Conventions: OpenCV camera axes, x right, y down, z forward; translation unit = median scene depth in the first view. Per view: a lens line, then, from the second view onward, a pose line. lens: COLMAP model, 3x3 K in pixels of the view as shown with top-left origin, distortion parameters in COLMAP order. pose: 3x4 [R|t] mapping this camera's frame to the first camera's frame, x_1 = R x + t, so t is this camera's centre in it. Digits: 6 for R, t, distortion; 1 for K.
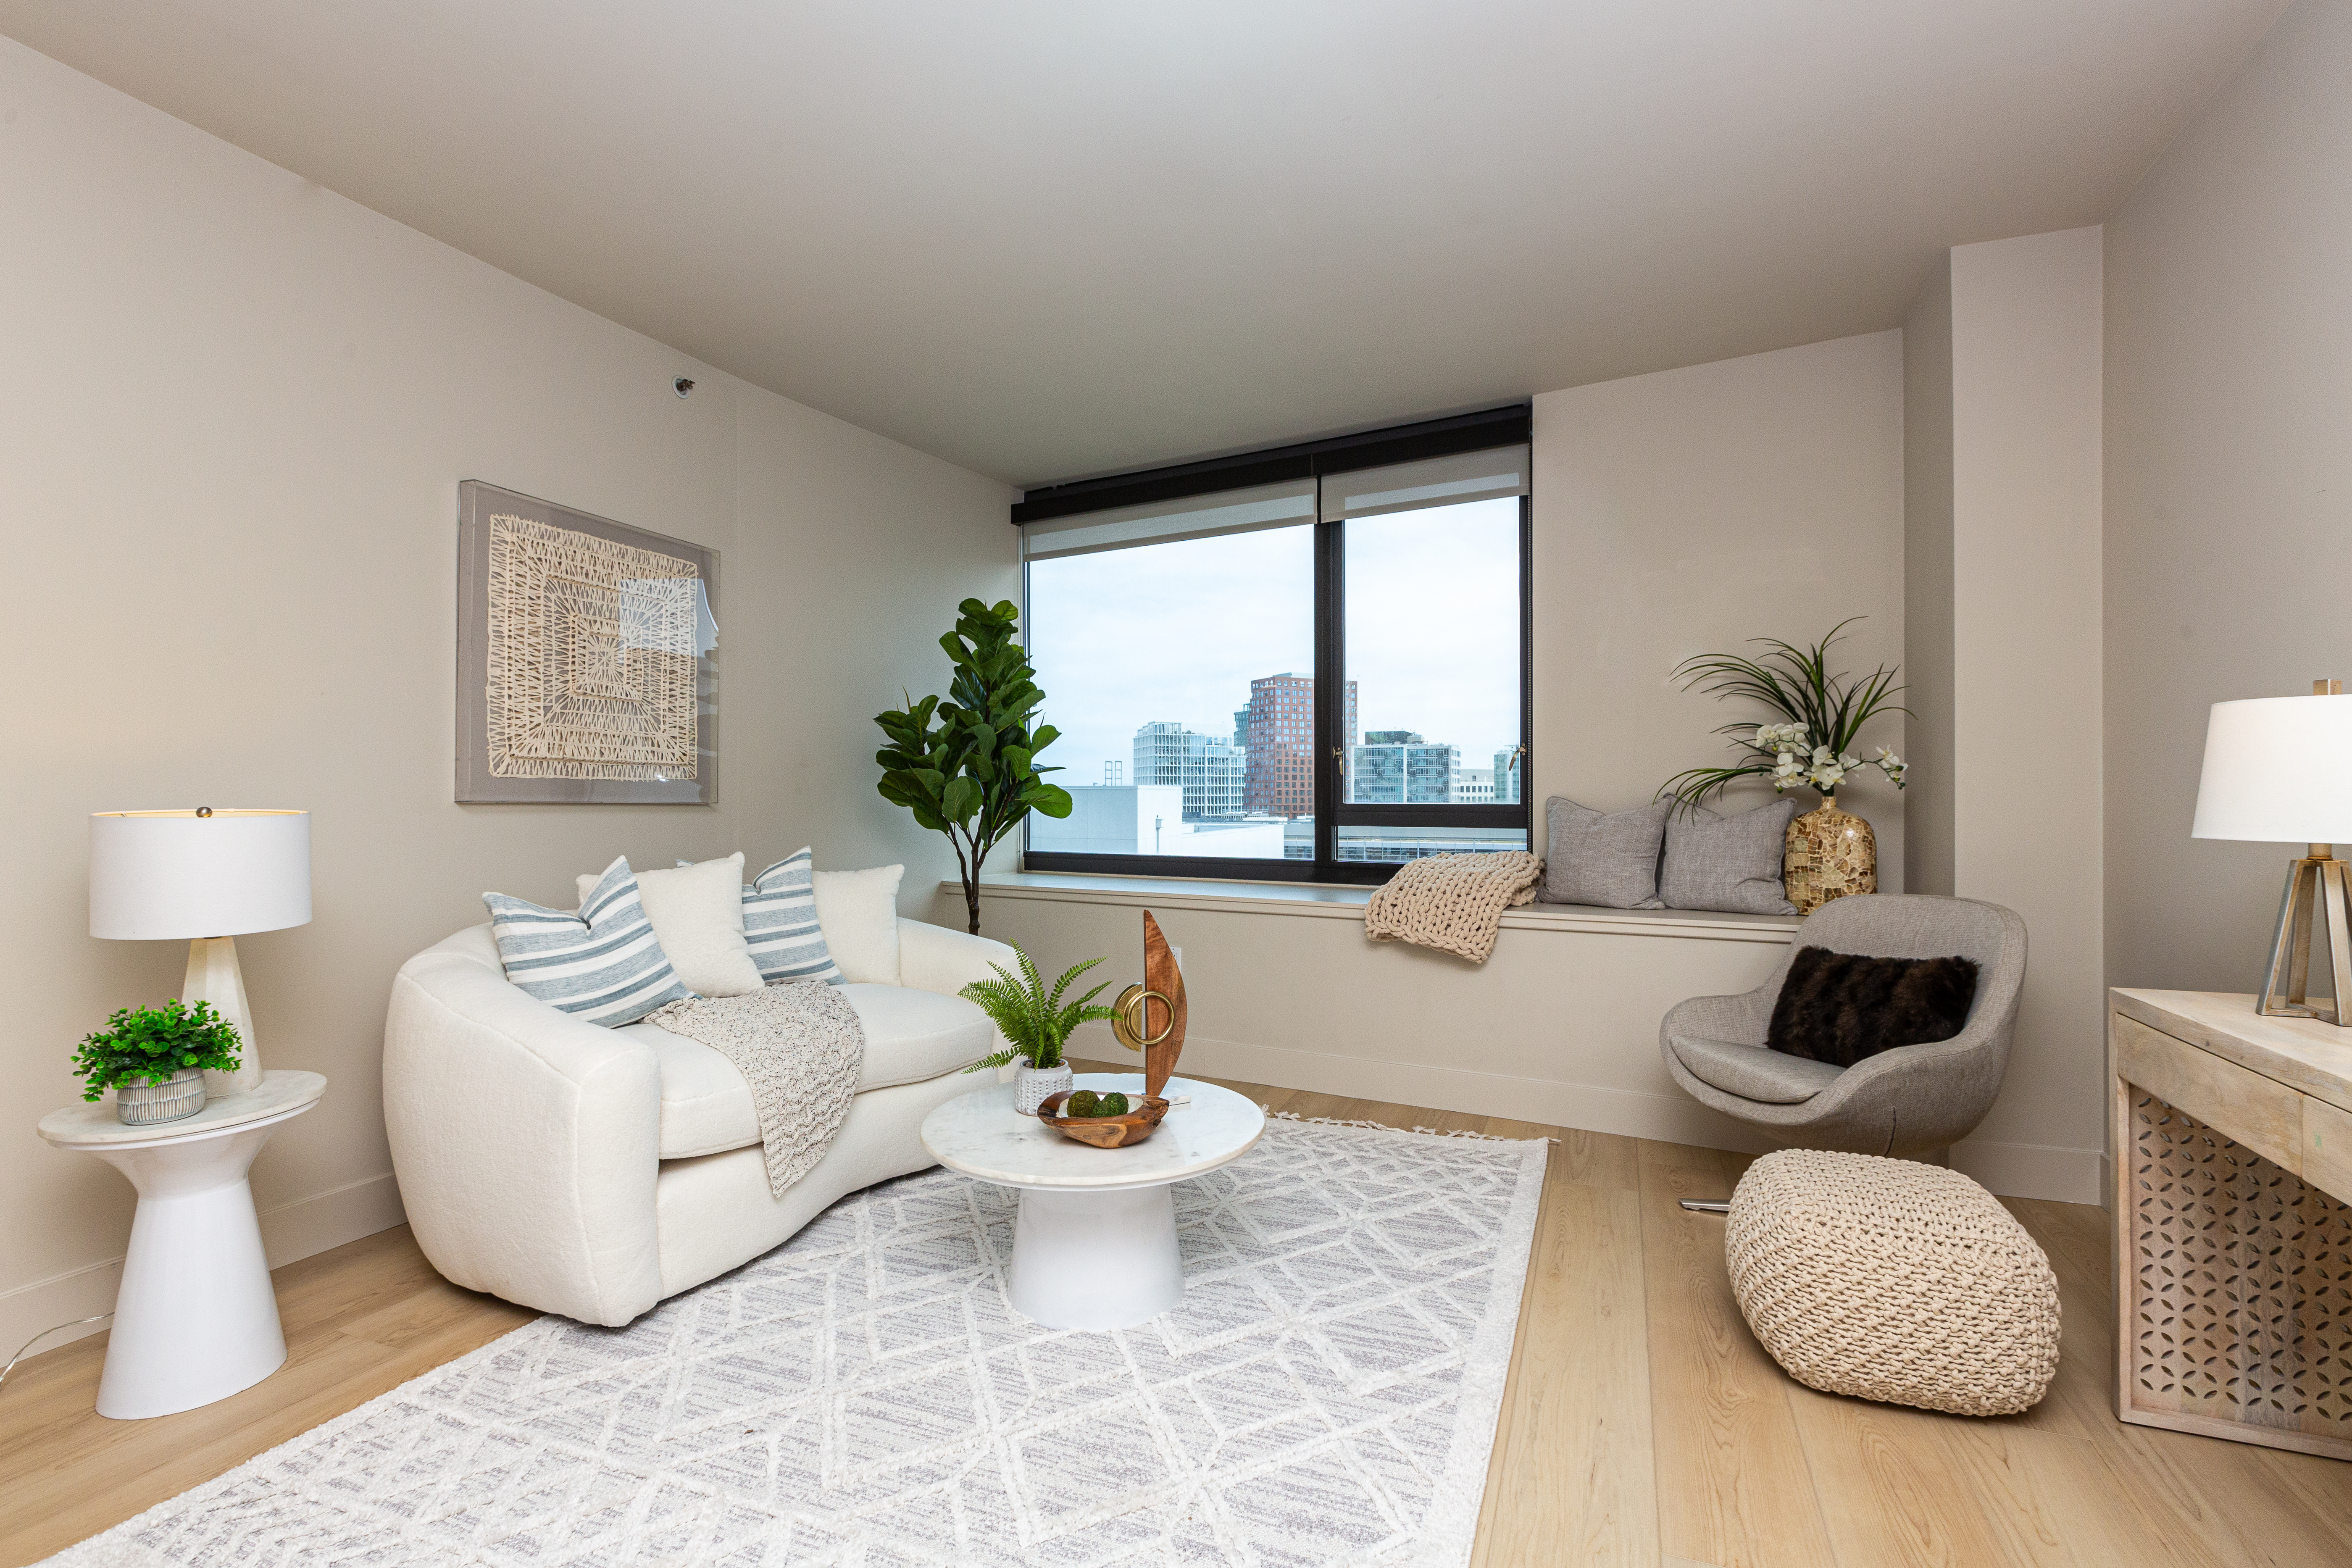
lens RADIAL K [[1053.4, 0, 1162.4], [0, 1053.4, 811.2], [0, 0, 1]] dist [0.002265, -0.001432]
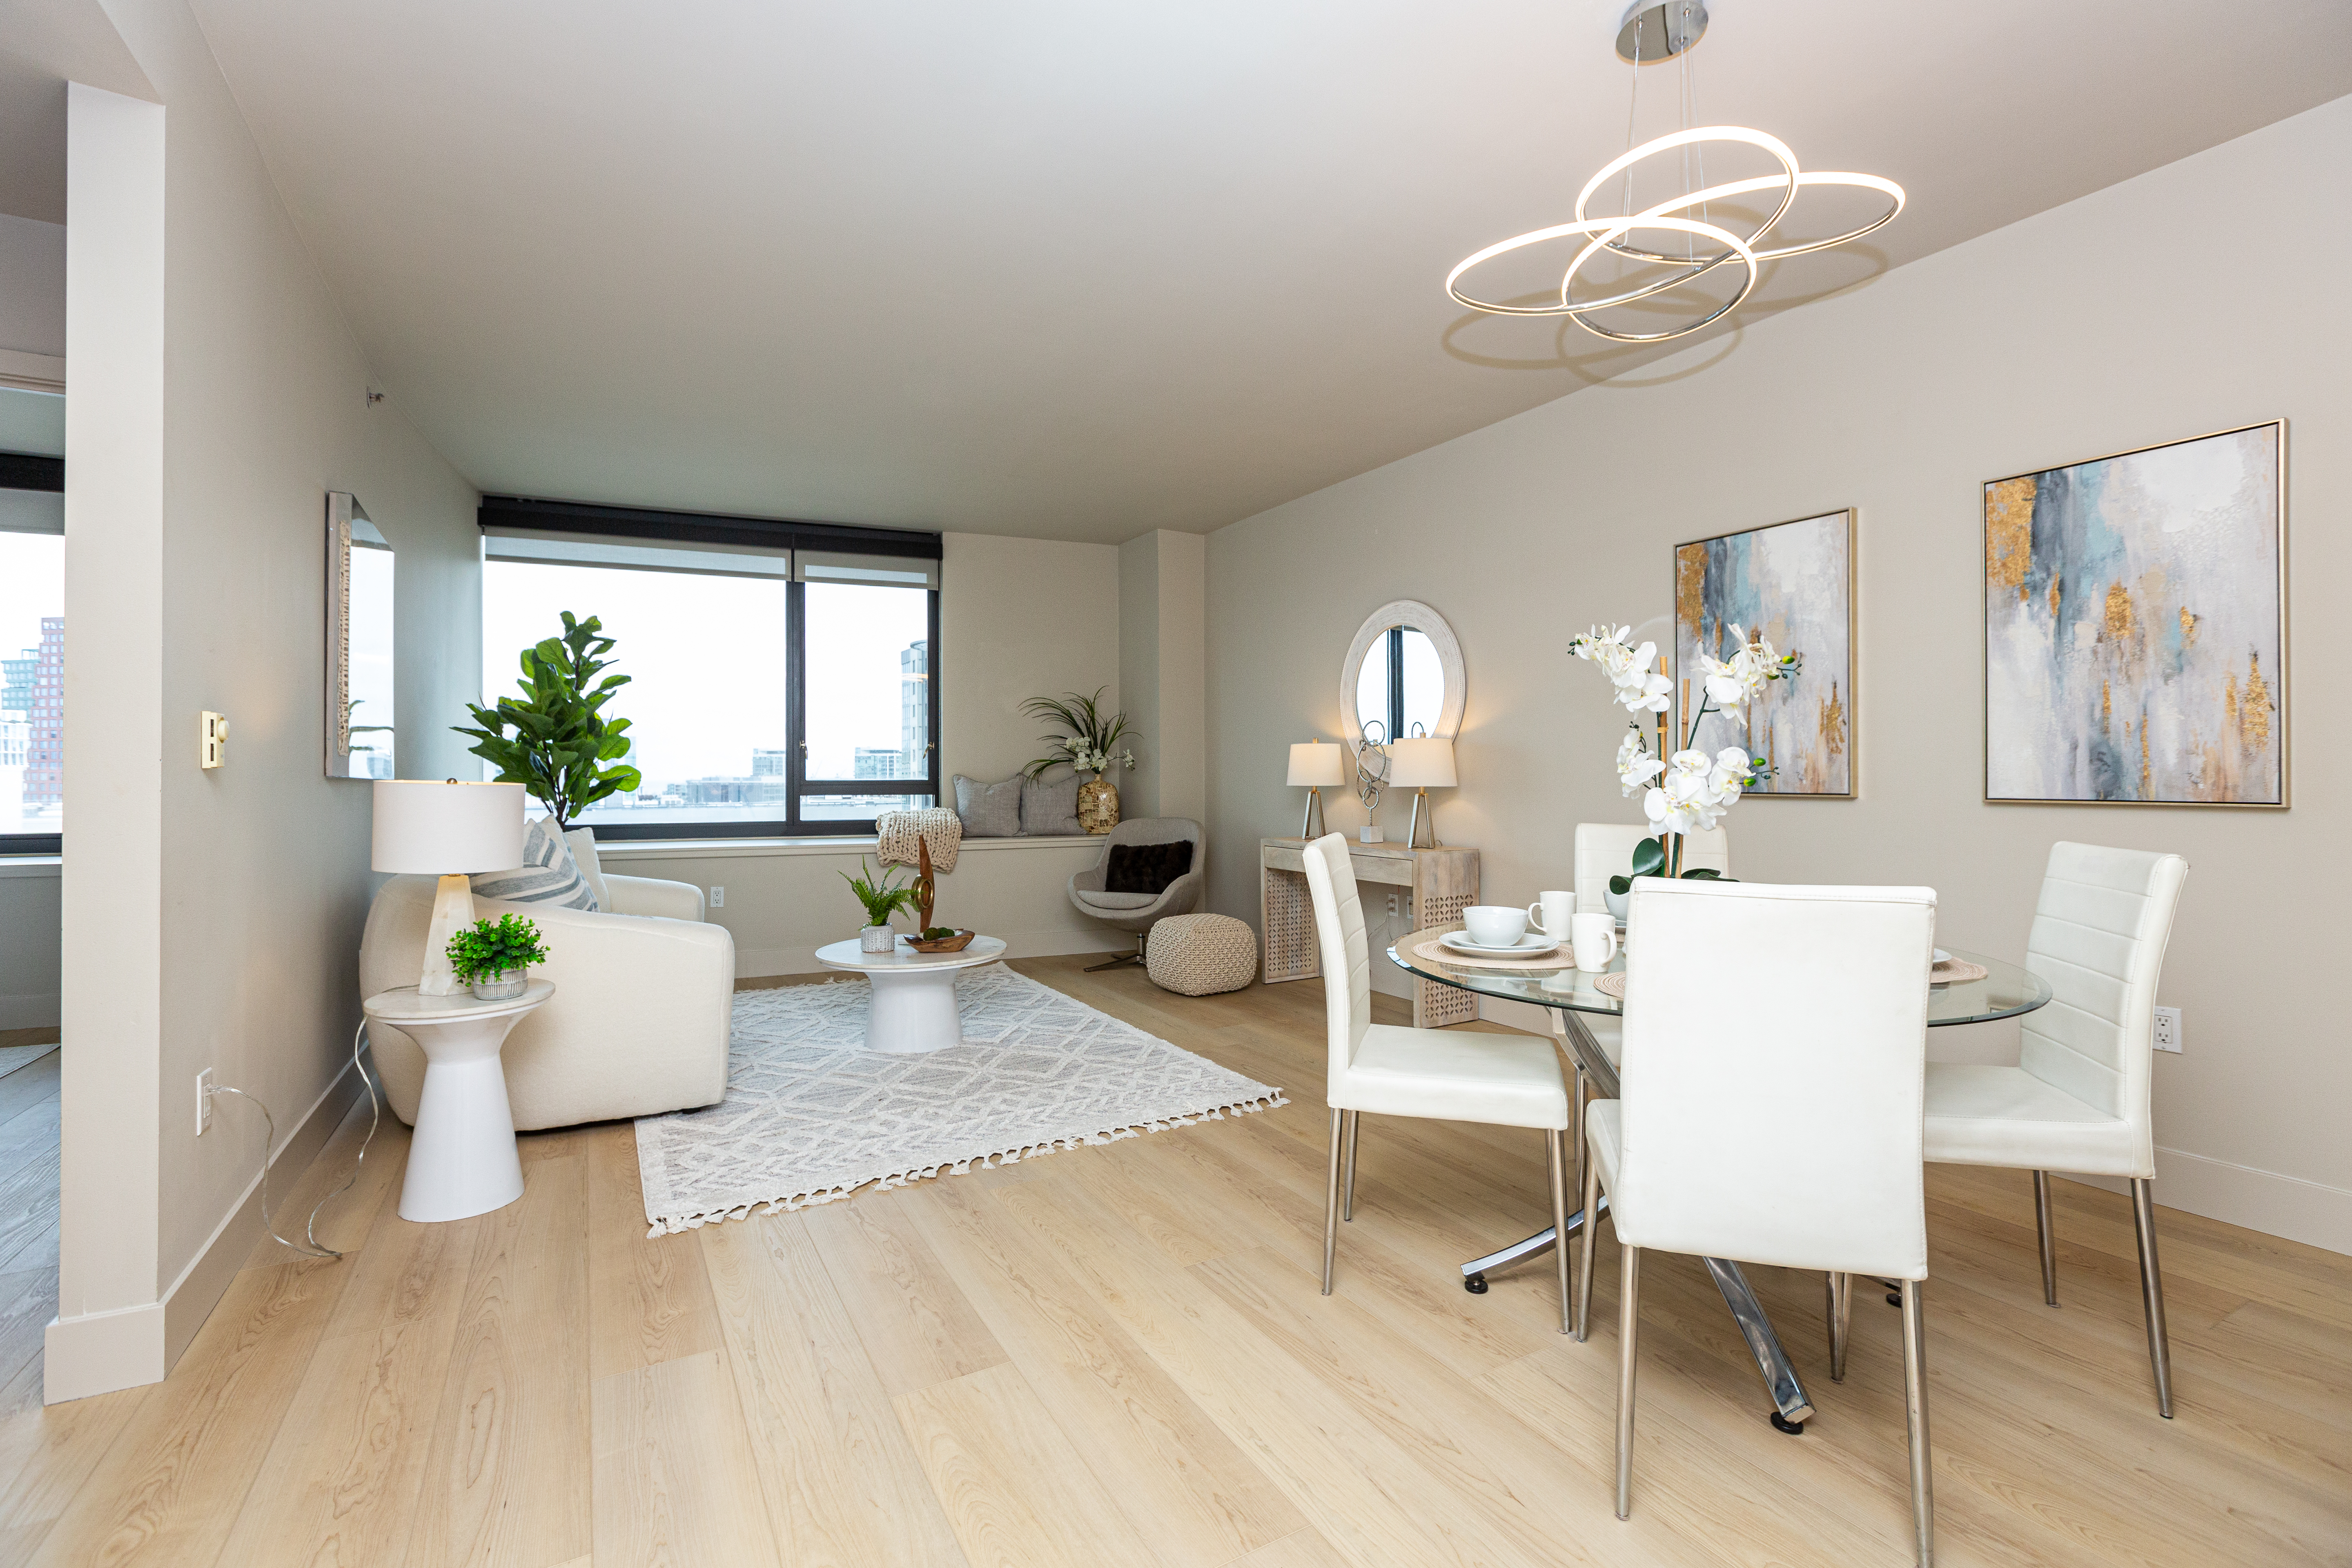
lens RADIAL K [[1053.4, 0, 1177.8], [0, 1053.4, 777.5], [0, 0, 1]] dist [0.002265, -0.001432]
pose [[0.604693, -0.001107, 0.796458, -0.937248], [0.014938, 0.999839, -0.009952, 0.014607], [-0.796319, 0.017916, 0.604612, -0.361647]]
